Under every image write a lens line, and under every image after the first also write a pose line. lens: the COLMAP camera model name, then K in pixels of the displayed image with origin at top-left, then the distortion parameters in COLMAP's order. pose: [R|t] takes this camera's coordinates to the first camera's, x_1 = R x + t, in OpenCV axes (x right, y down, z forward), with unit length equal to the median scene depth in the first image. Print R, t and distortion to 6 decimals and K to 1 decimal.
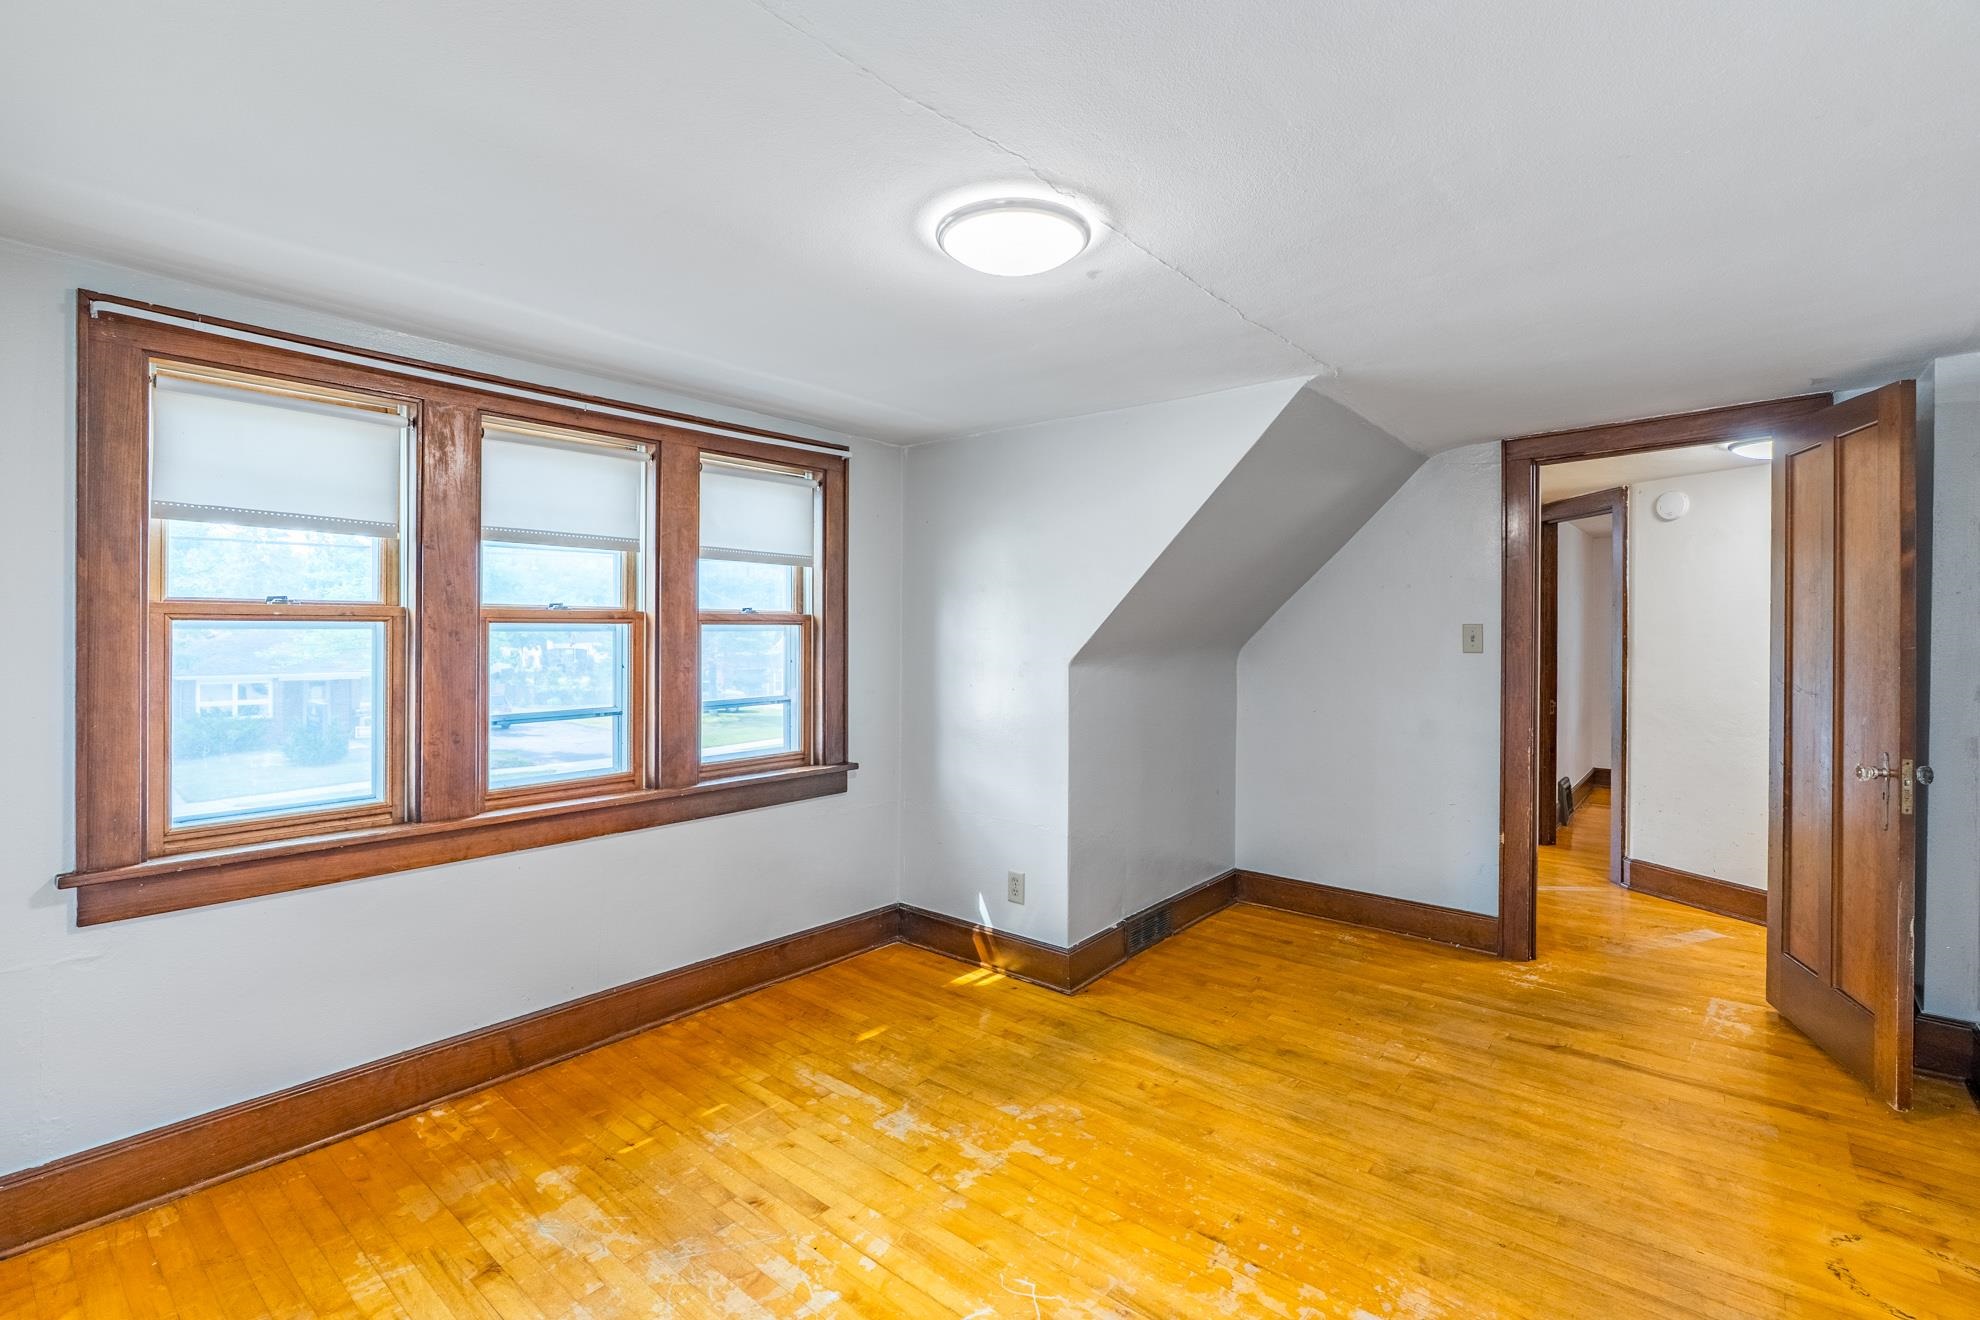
lens RADIAL K [[914.3, 0, 980.1], [0, 914.3, 645.9], [0, 0, 1]] dist [-0.003355, 0.000942]
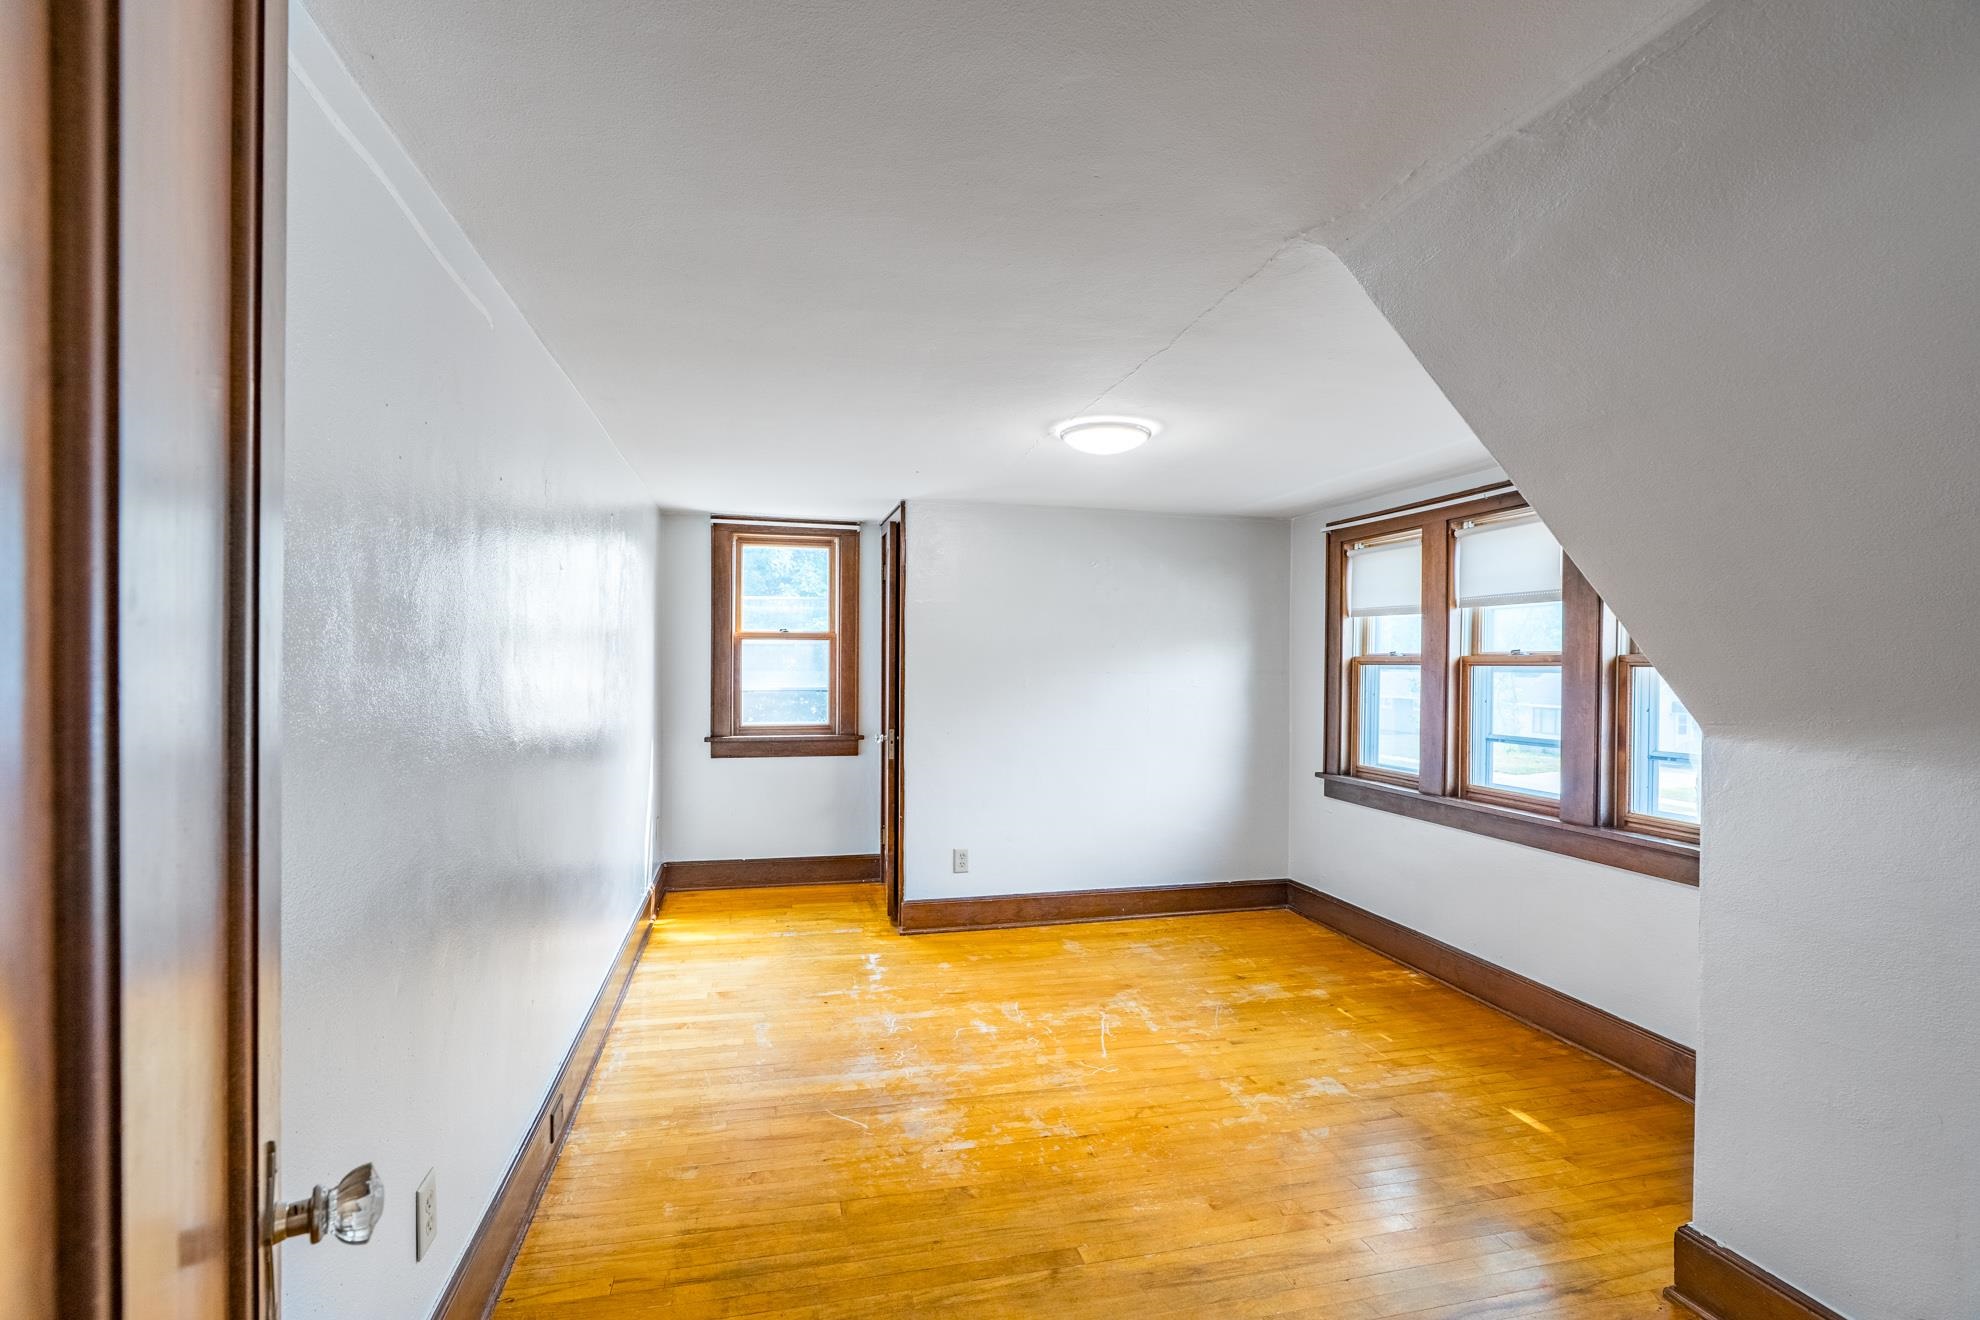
lens RADIAL K [[889.9, 0, 992.3], [0, 889.9, 666.1], [0, 0, 1]] dist [0.002102, 0.000311]
pose [[-0.587095, -0.010745, -0.809447, 1.113292], [-0.029475, 0.999533, 0.008111, -0.016015], [0.808981, 0.028620, -0.587137, 1.325660]]
